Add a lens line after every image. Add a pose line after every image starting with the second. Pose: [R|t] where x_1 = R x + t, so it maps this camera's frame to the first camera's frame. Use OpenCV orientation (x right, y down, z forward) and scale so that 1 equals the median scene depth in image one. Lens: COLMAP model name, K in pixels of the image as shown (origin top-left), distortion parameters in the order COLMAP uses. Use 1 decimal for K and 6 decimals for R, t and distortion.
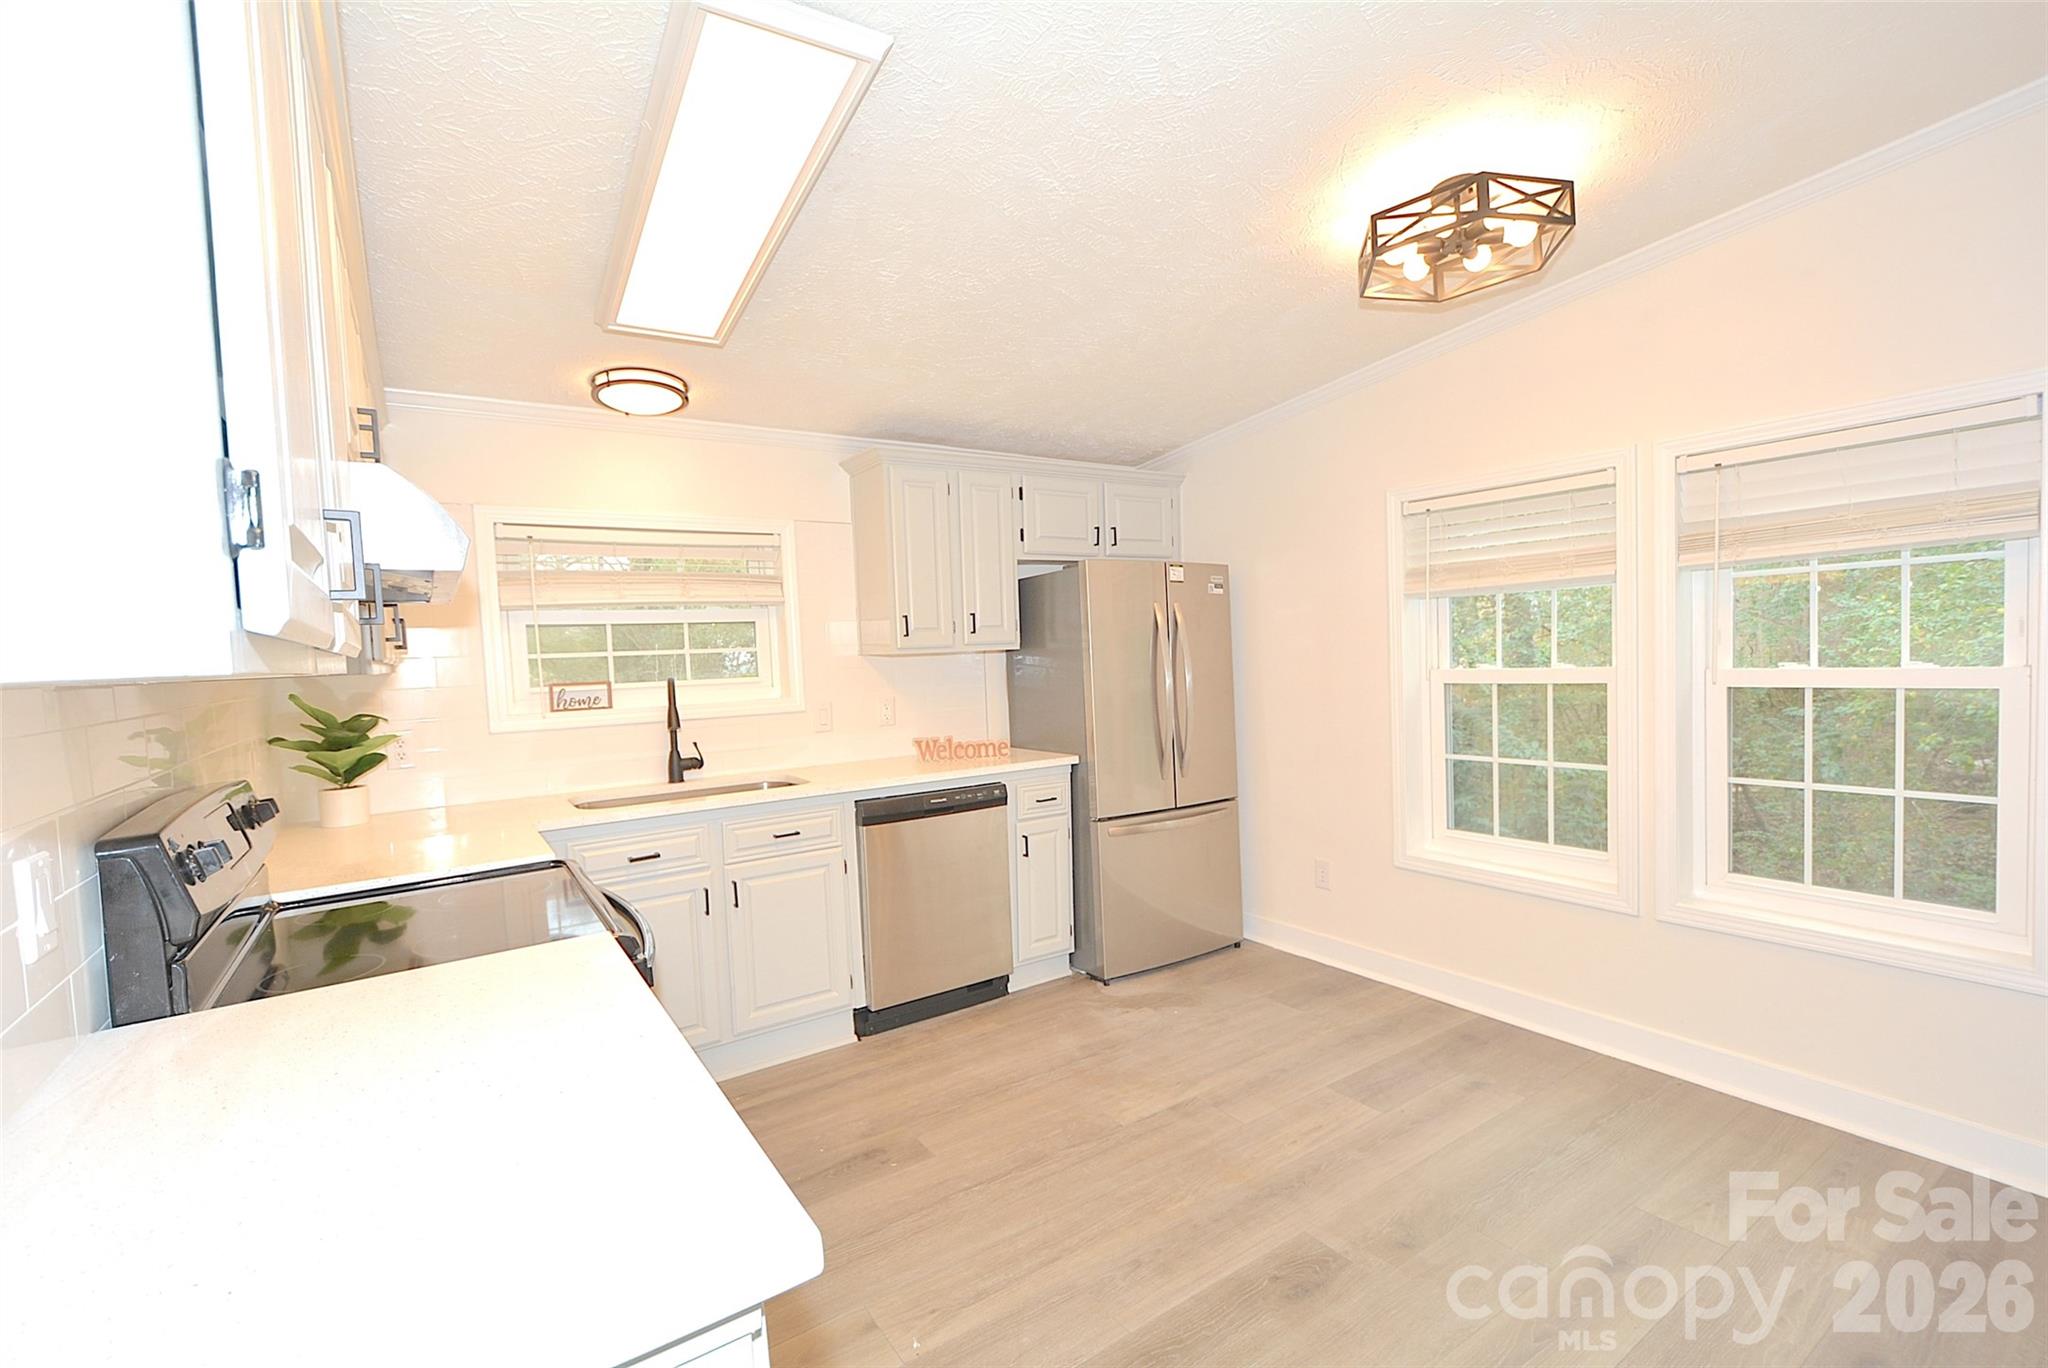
lens RADIAL K [[896.2, 0, 1021.5], [0, 896.2, 692.7], [0, 0, 1]] dist [0.002418, -0.005677]
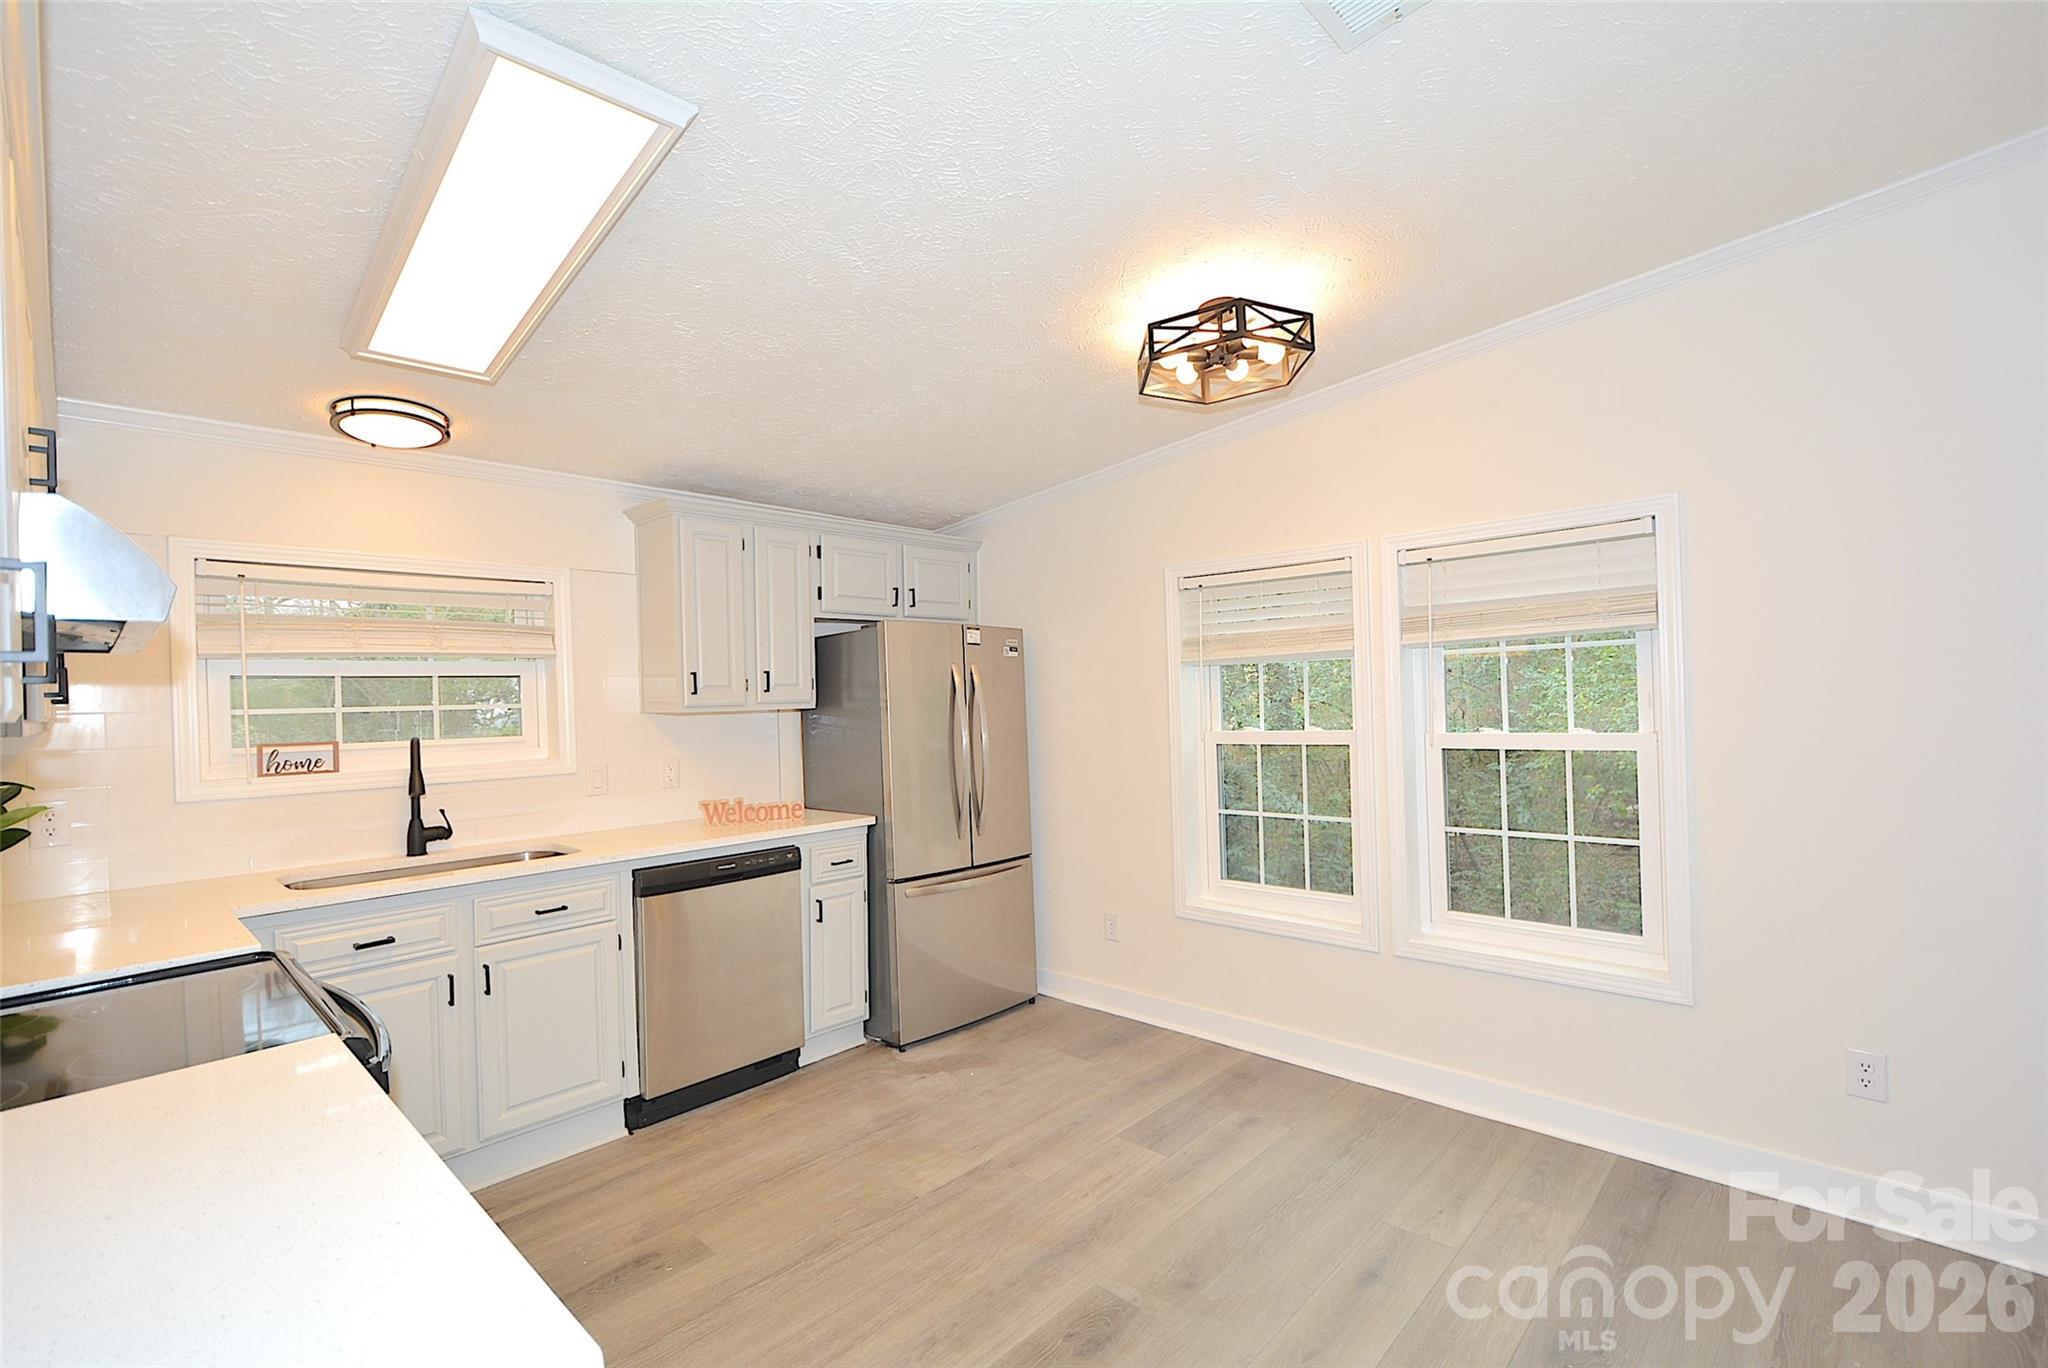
lens RADIAL K [[896.2, 0, 1022.8], [0, 896.2, 696.3], [0, 0, 1]] dist [0.002418, -0.005677]
pose [[0.974352, 0.012532, 0.224680, -0.002392], [0.001028, 0.998190, -0.060133, -0.003906], [-0.225026, 0.058821, 0.972576, -0.009475]]
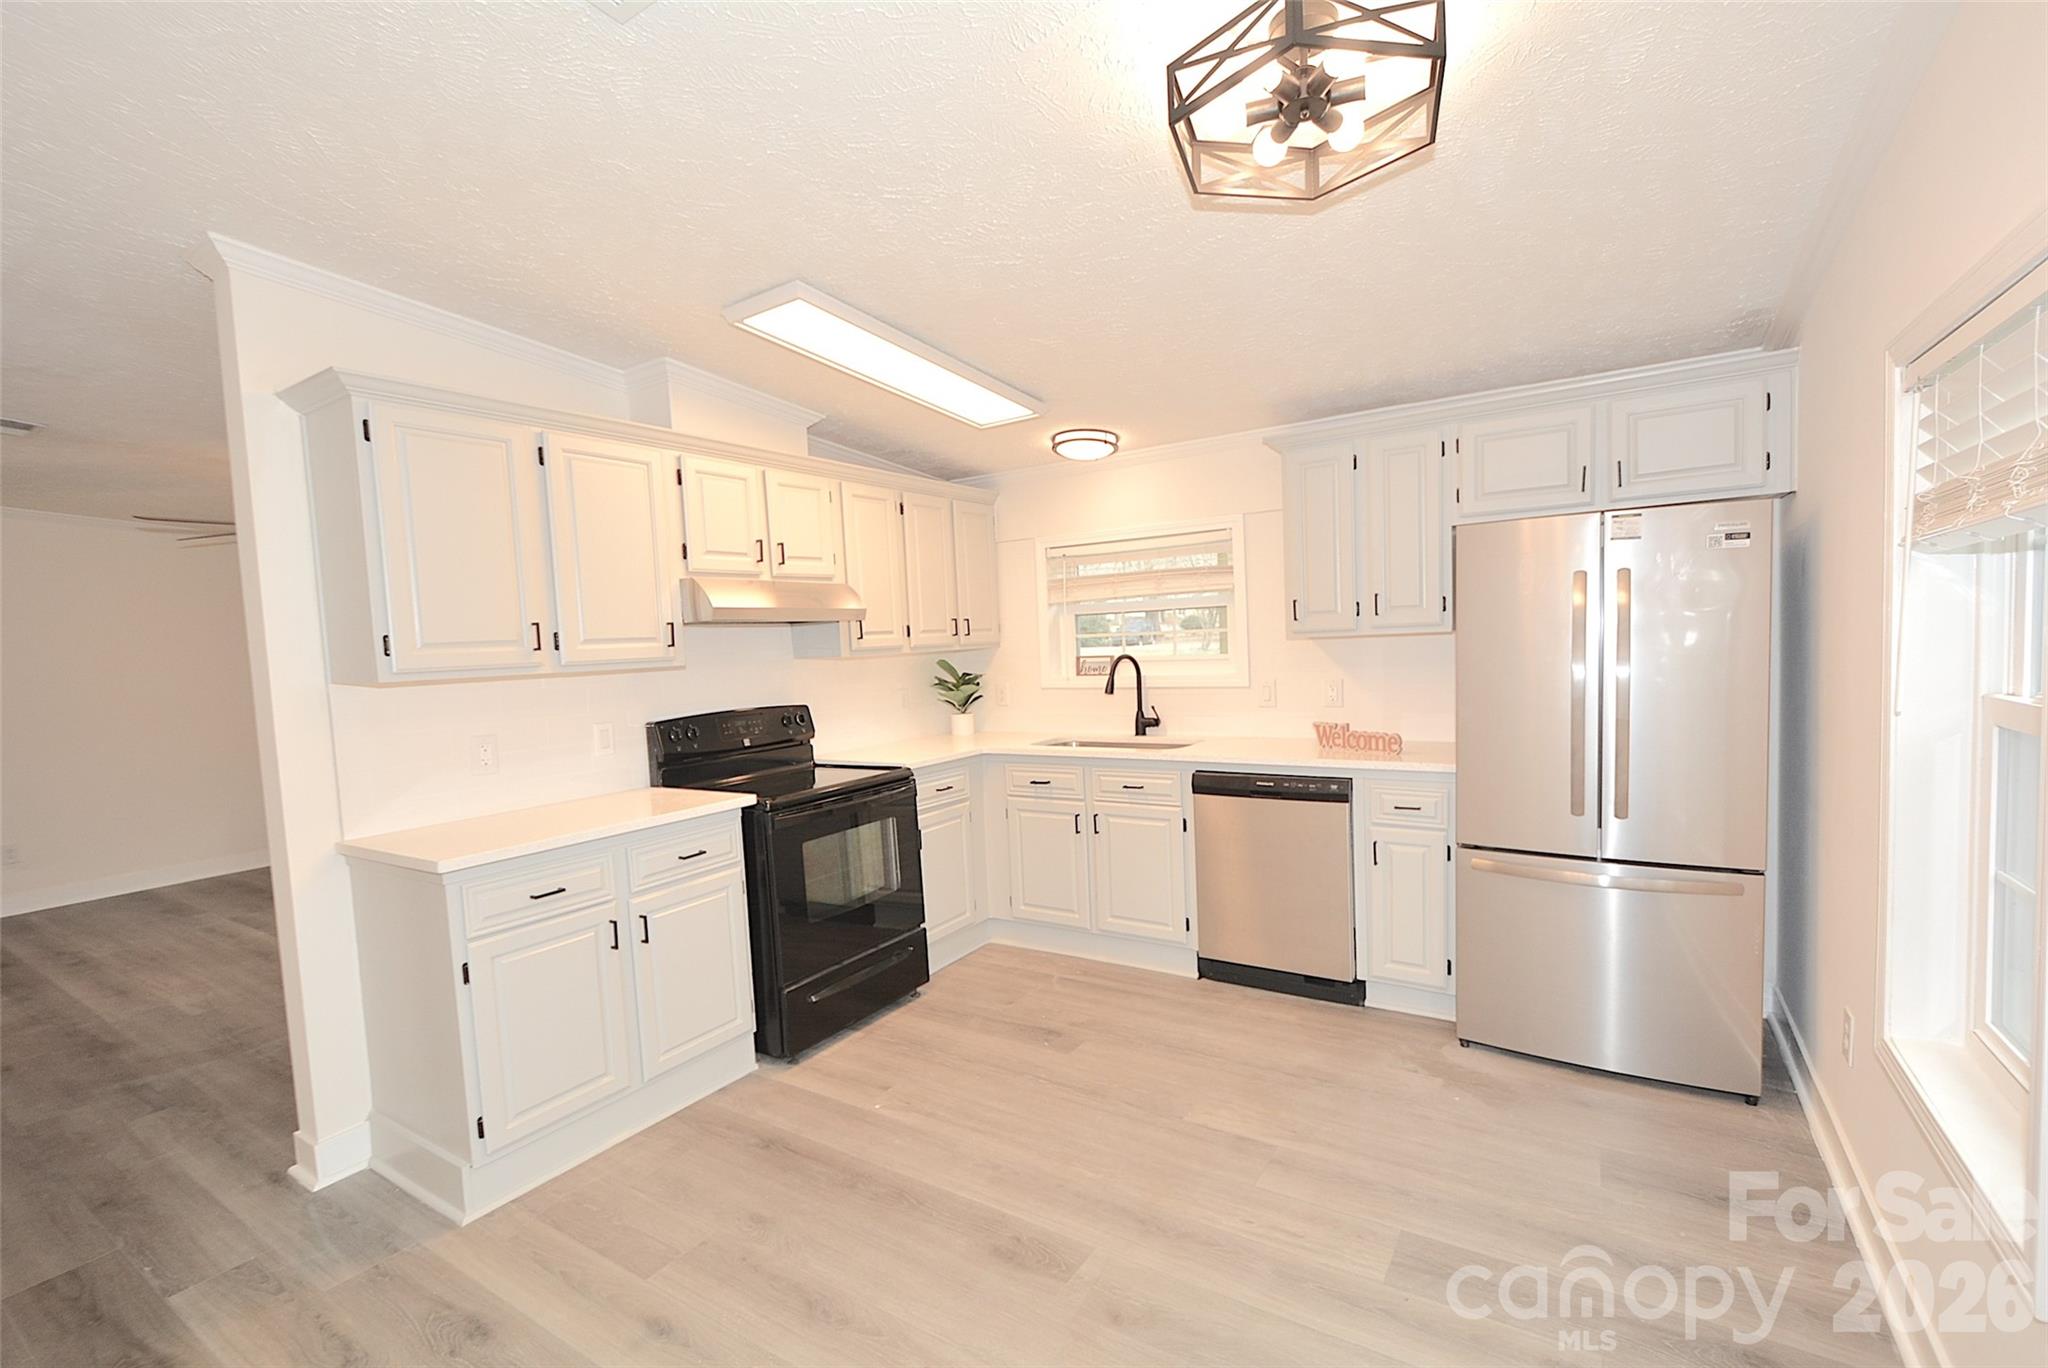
lens RADIAL K [[896.2, 0, 1028.5], [0, 896.2, 690.2], [0, 0, 1]] dist [0.002418, -0.005677]
pose [[0.398237, 0.075306, -0.914186, 1.014006], [-0.016383, 0.997049, 0.074995, -0.082342], [0.917136, -0.014889, 0.398295, 0.476448]]
